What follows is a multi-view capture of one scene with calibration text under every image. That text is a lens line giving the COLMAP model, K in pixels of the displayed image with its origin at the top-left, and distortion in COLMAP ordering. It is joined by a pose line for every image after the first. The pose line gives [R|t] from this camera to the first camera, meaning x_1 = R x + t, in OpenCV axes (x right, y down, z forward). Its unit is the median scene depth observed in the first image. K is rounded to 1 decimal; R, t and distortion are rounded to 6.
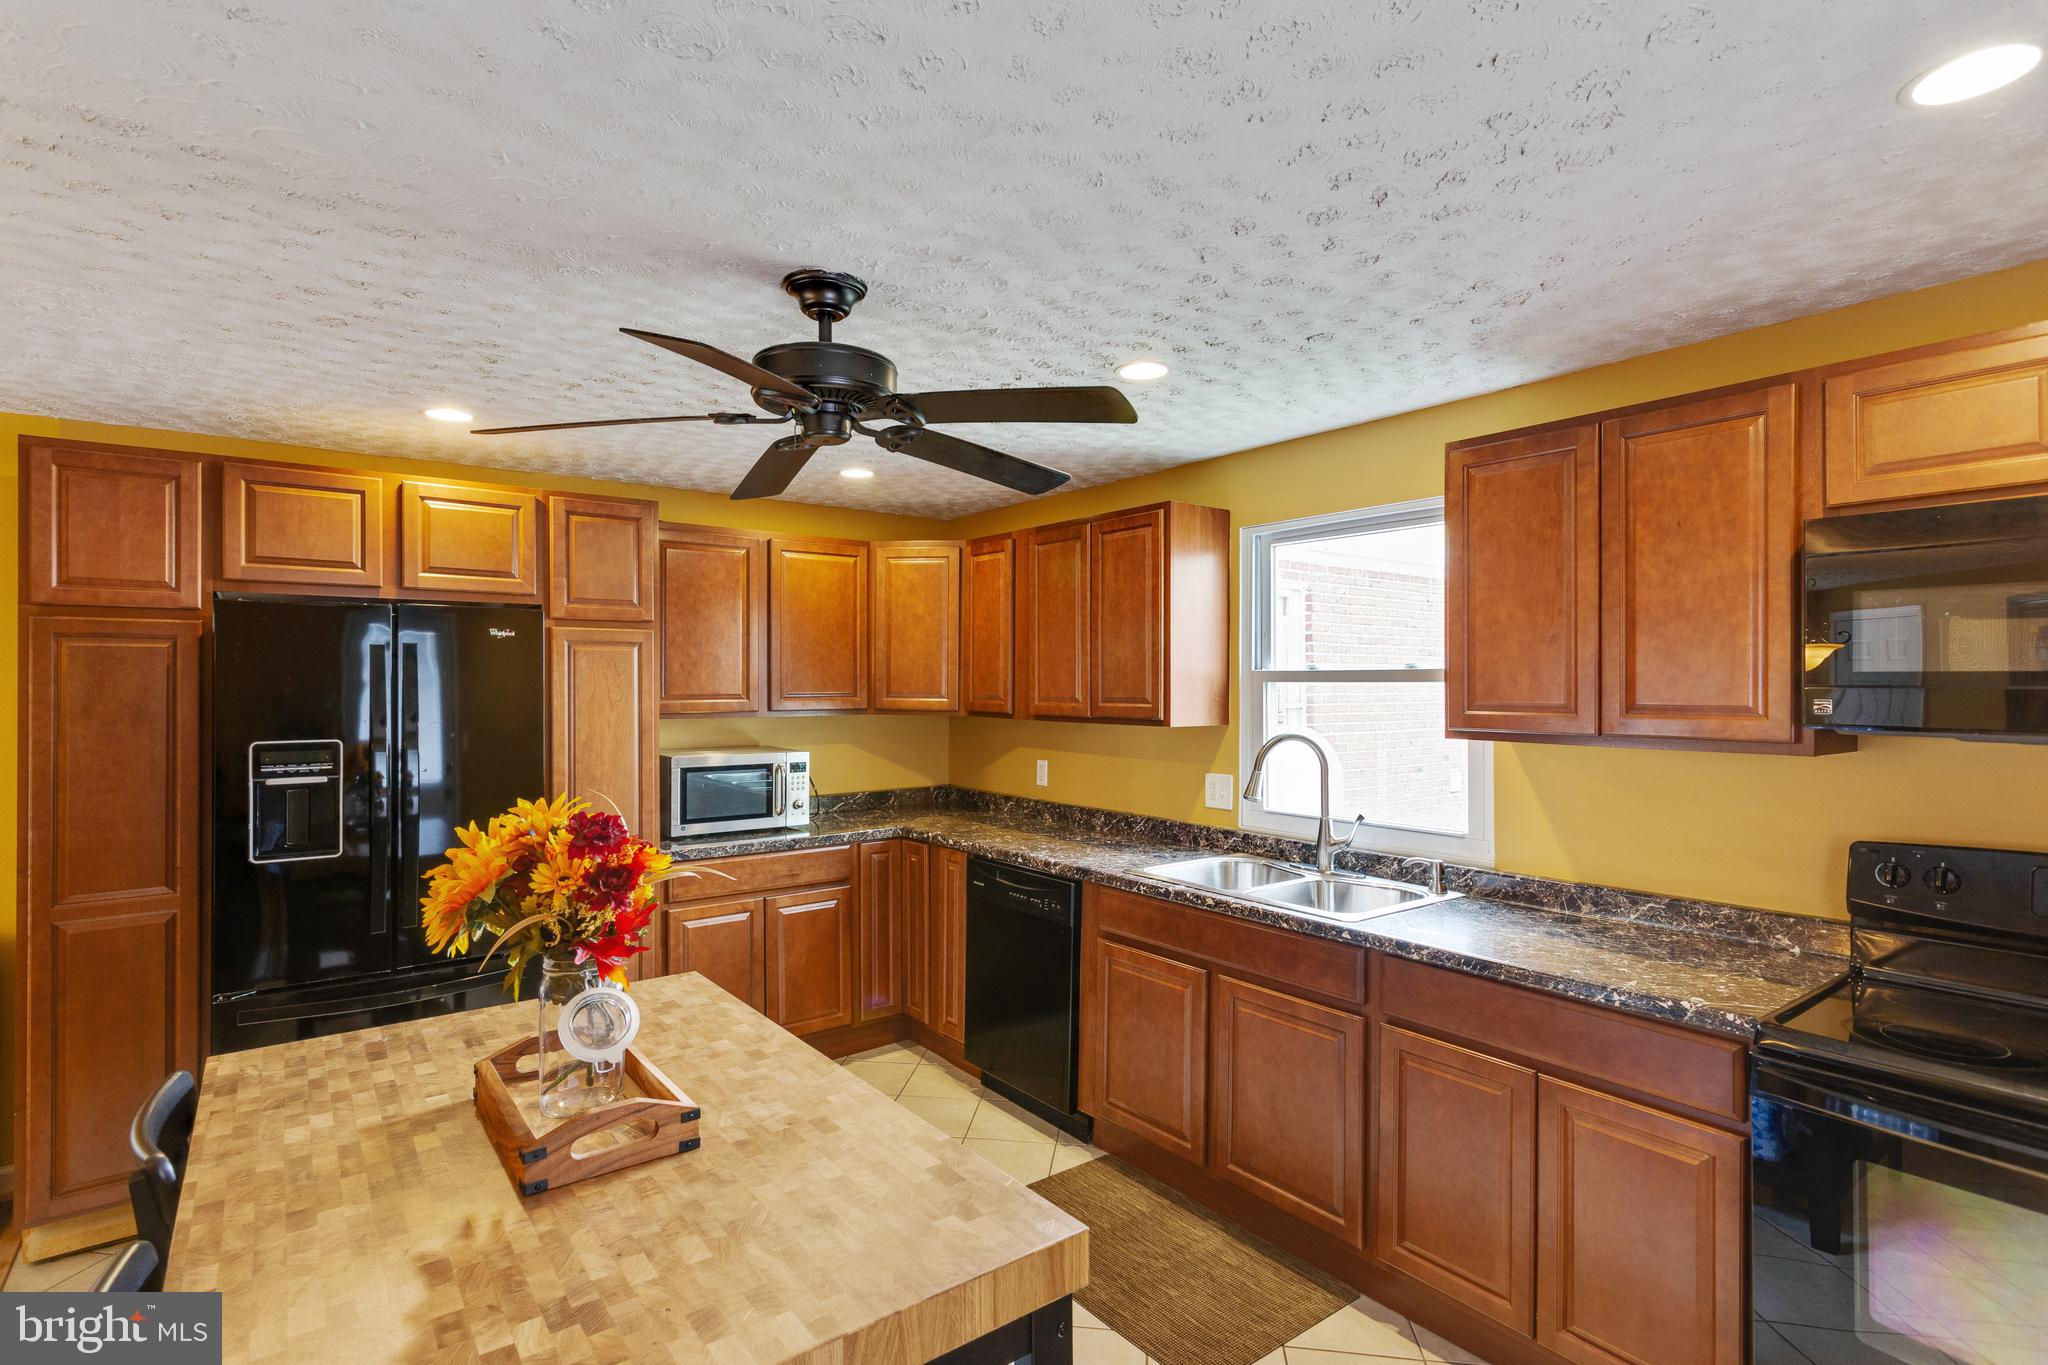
lens RADIAL K [[982.1, 0, 1024.5], [0, 982.1, 647.9], [0, 0, 1]] dist [0.004644, 0.000685]
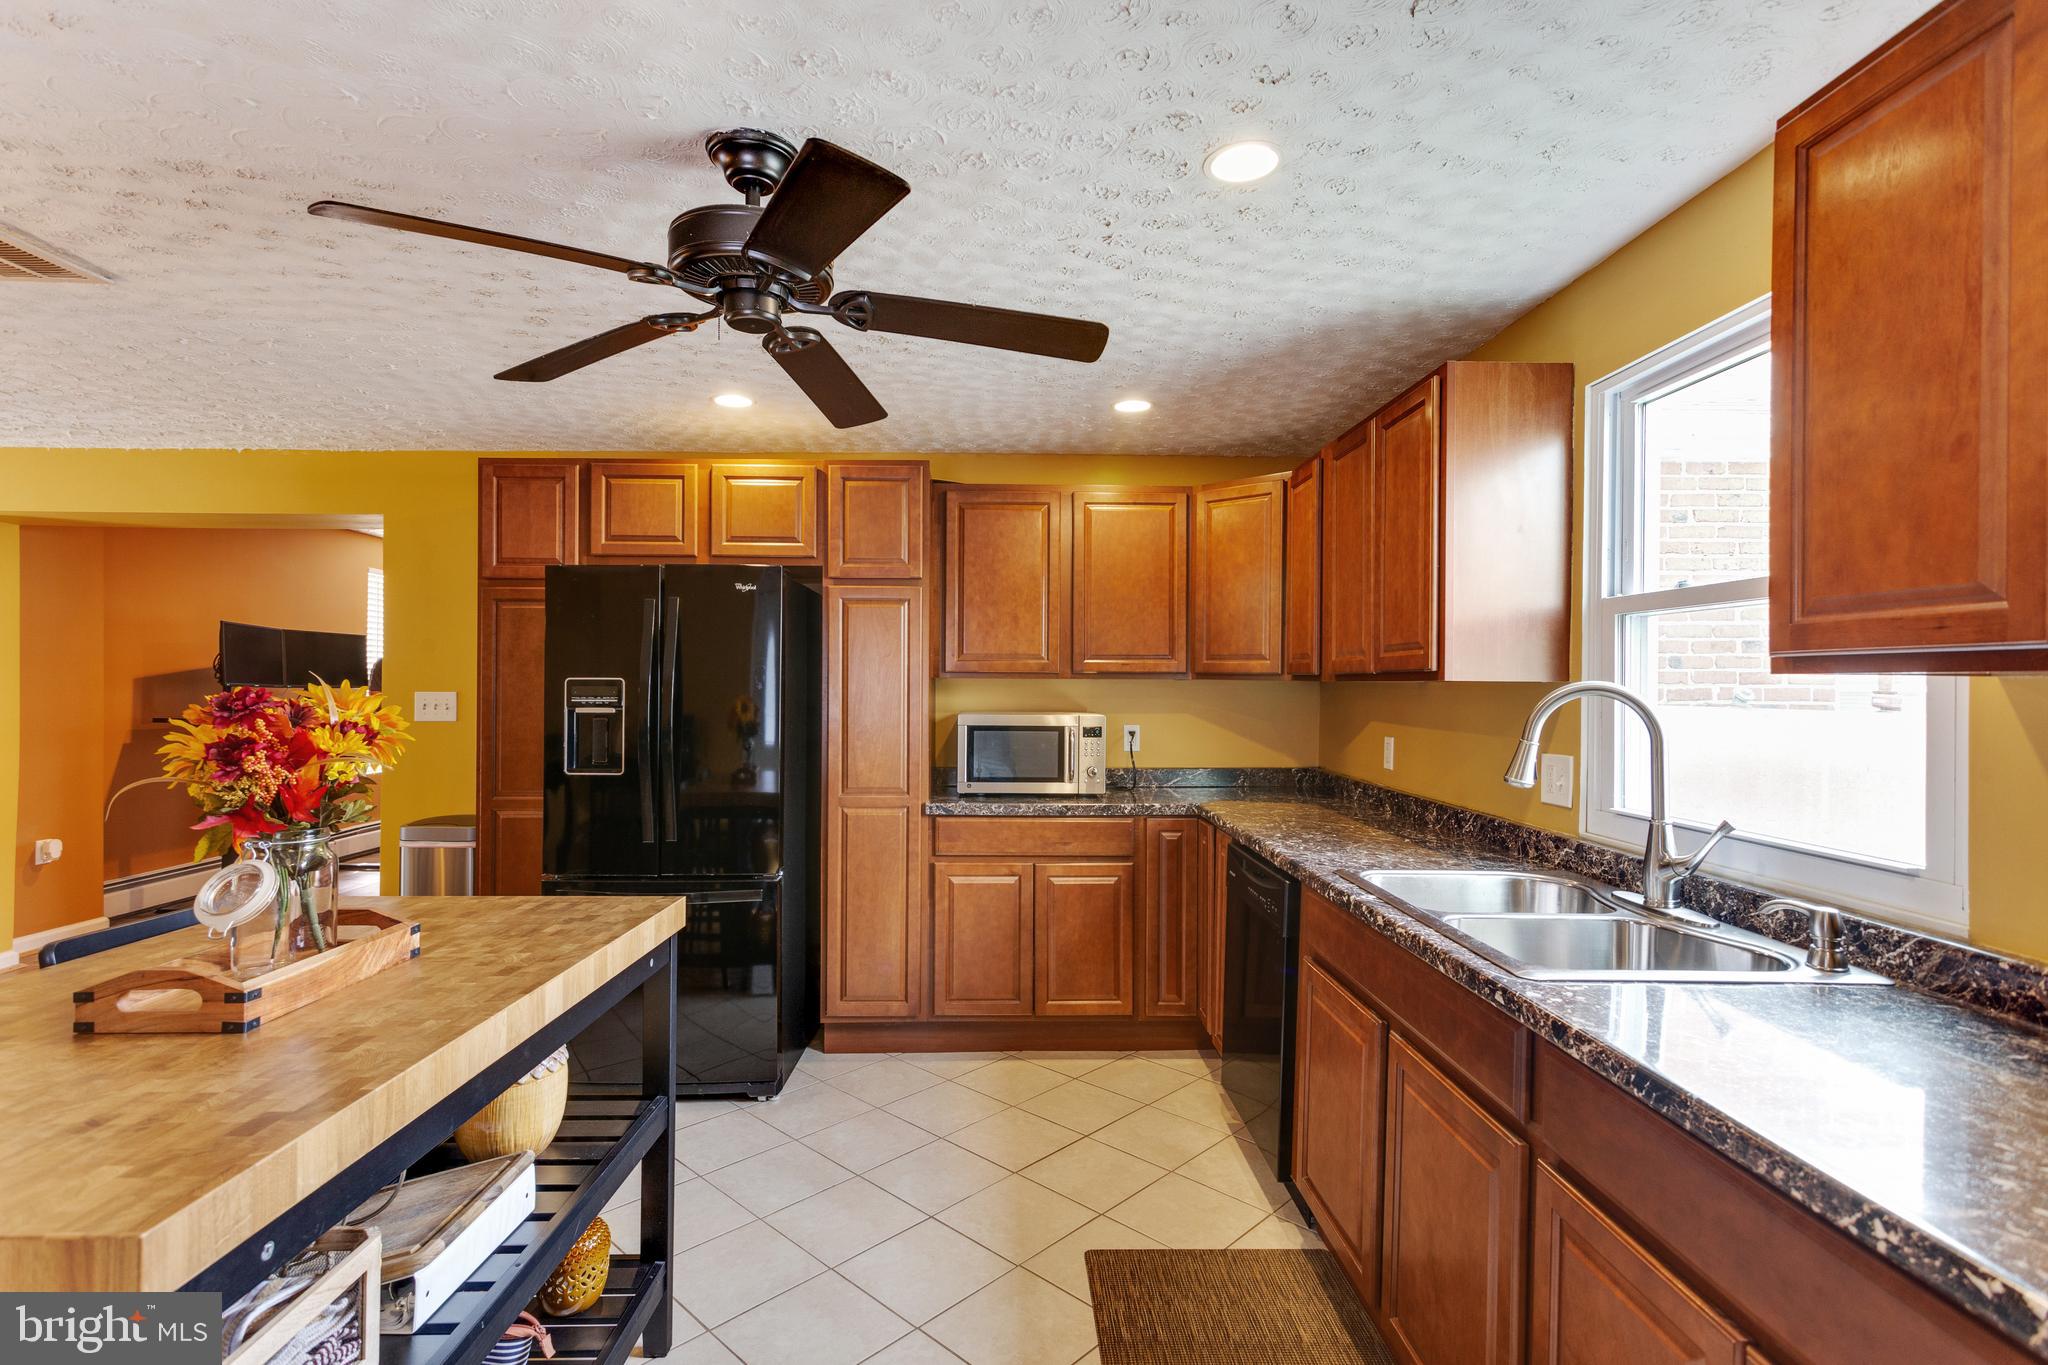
lens RADIAL K [[972.8, 0, 1025.1], [0, 972.8, 658.1], [0, 0, 1]] dist [0.007962, 0.000471]
pose [[0.811004, -0.011491, -0.584928, 0.318224], [0.015496, 0.999878, 0.001842, 0.059283], [0.584835, -0.010558, 0.811083, 0.257447]]
